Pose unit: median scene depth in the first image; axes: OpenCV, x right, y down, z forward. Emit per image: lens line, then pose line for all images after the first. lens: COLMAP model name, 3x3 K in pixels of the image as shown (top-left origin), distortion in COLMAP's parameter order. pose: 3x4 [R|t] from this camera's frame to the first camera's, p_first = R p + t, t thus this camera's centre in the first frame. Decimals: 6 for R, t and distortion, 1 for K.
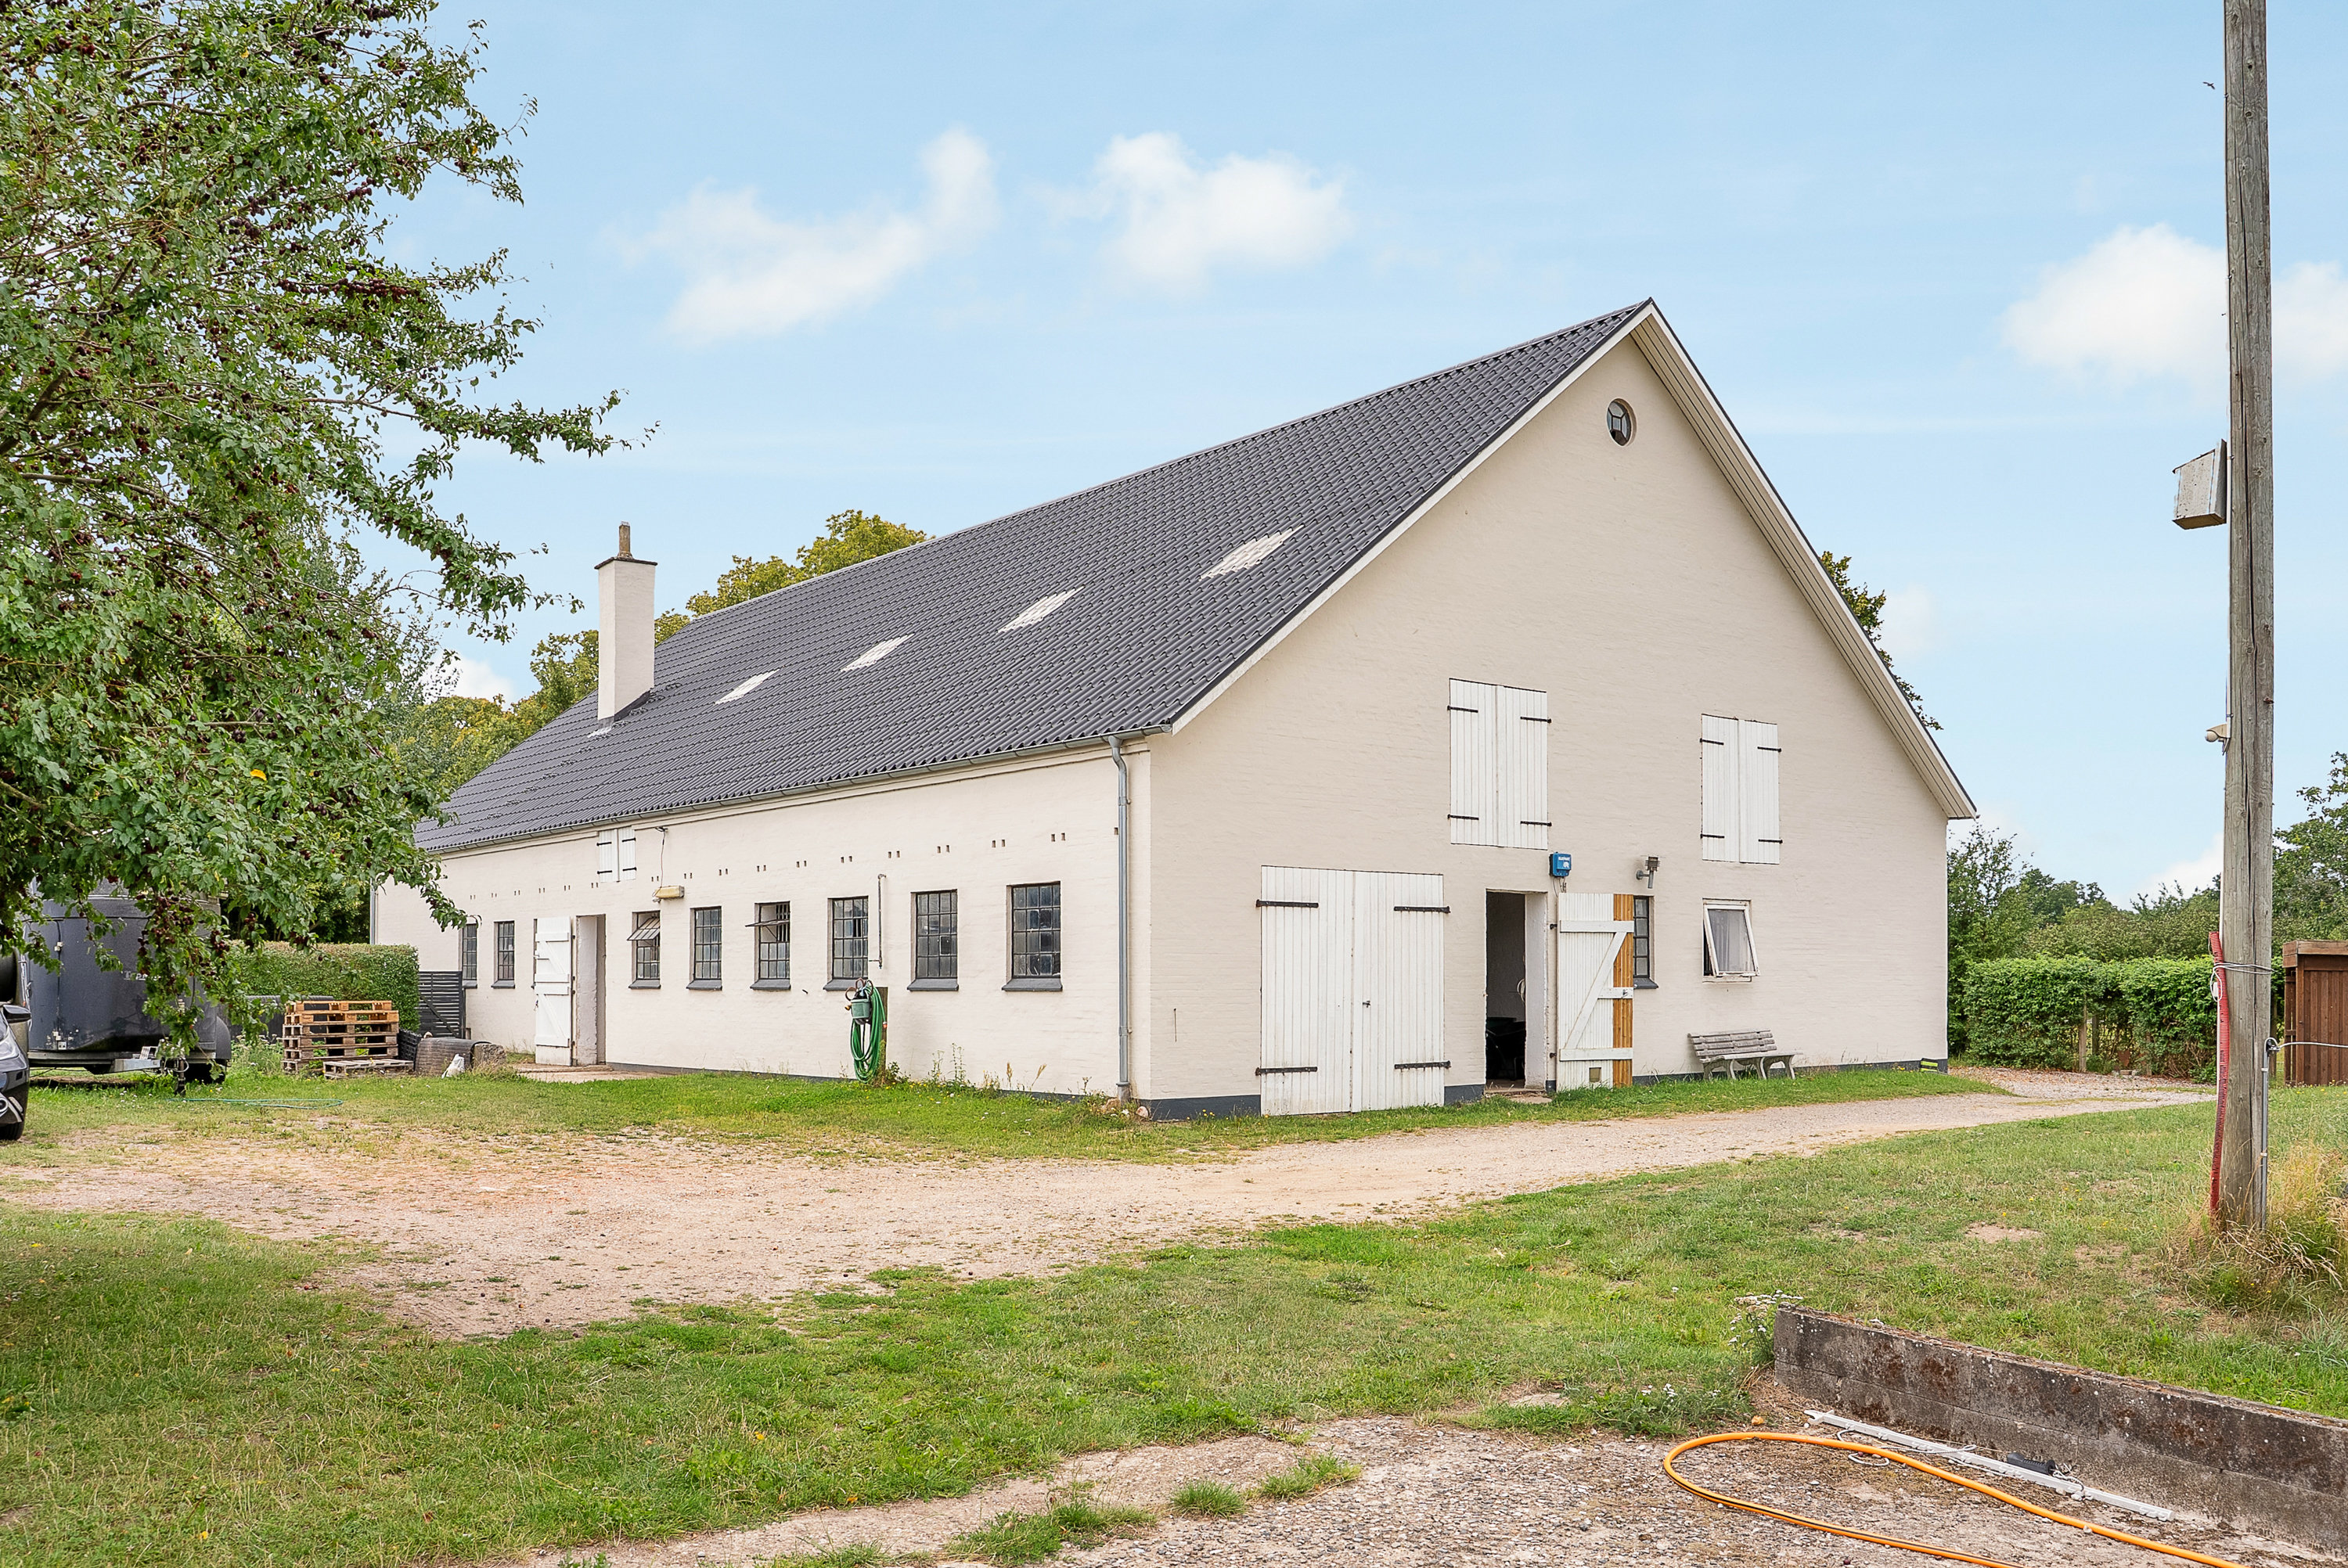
lens RADIAL K [[1962.9, 0, 1174.0], [0, 1962.9, 784.0], [0, 0, 1]] dist [0.001580, 0.000881]
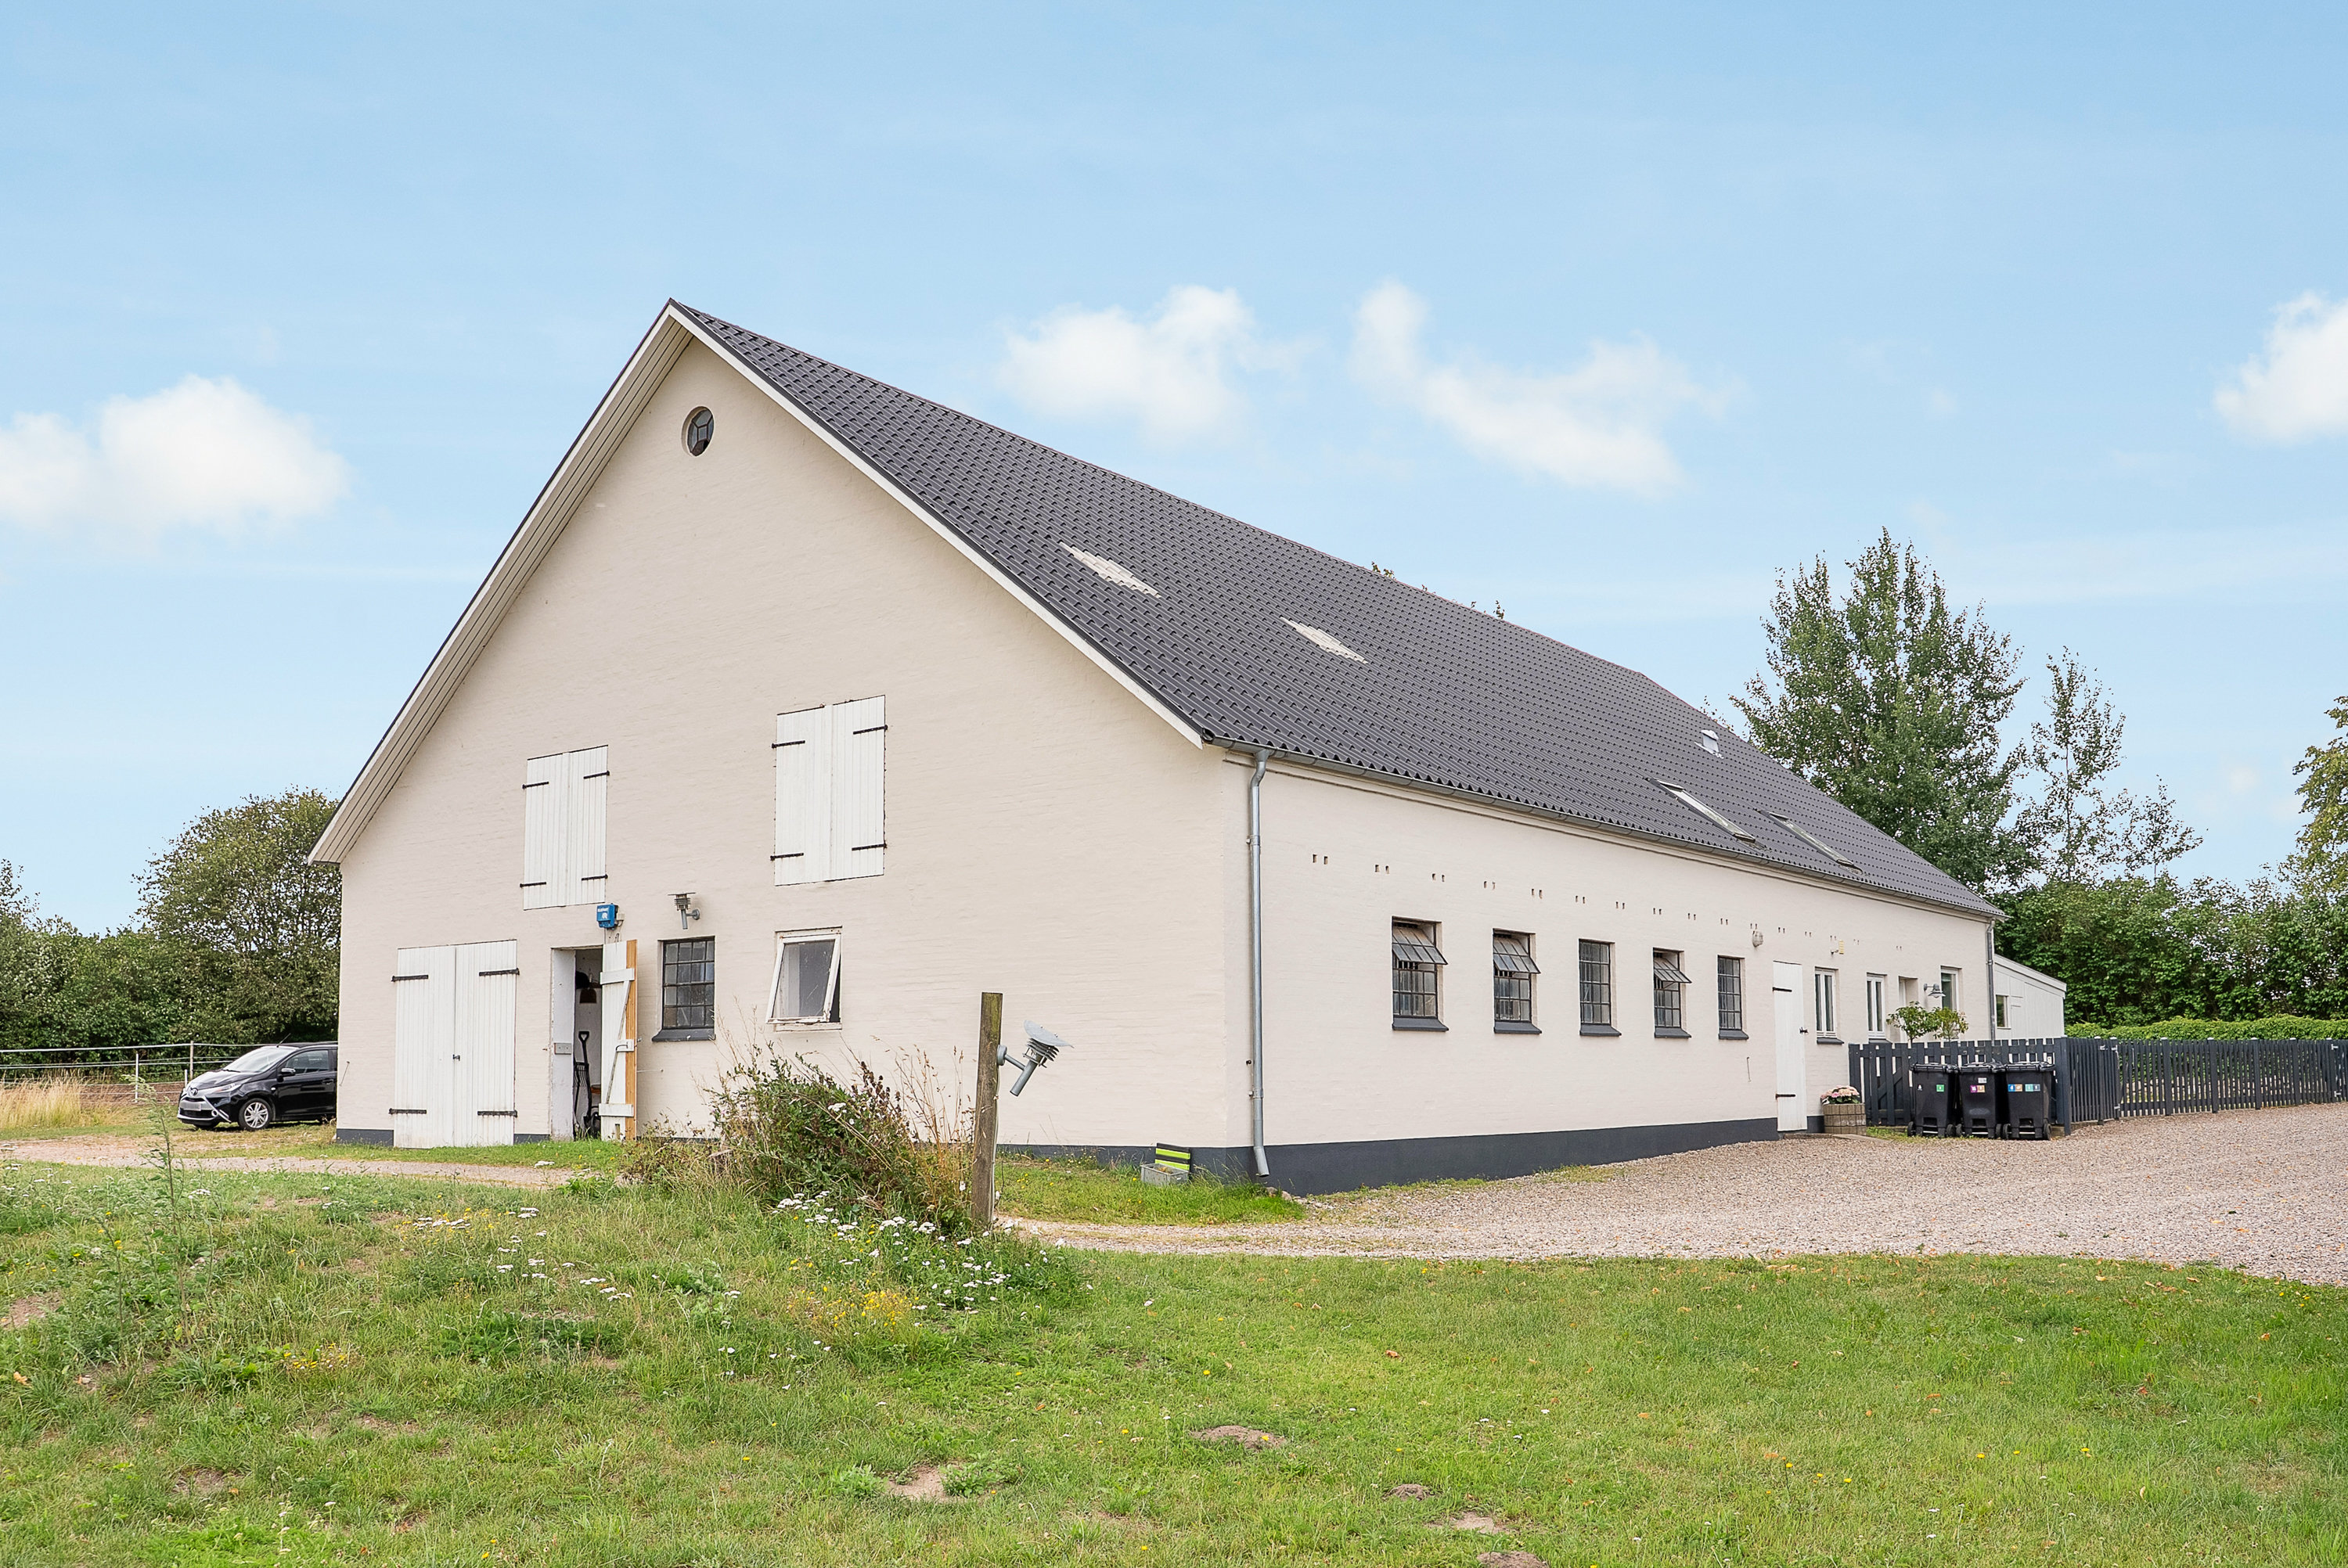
lens RADIAL K [[1960.1, 0, 1174.0], [0, 1960.1, 784.0], [0, 0, 1]] dist [-0.002277, -0.001144]
pose [[0.244129, -0.131330, -0.960809, 1.233701], [0.122283, 0.987047, -0.103846, 0.113489], [0.962002, -0.092139, 0.257027, 1.025977]]
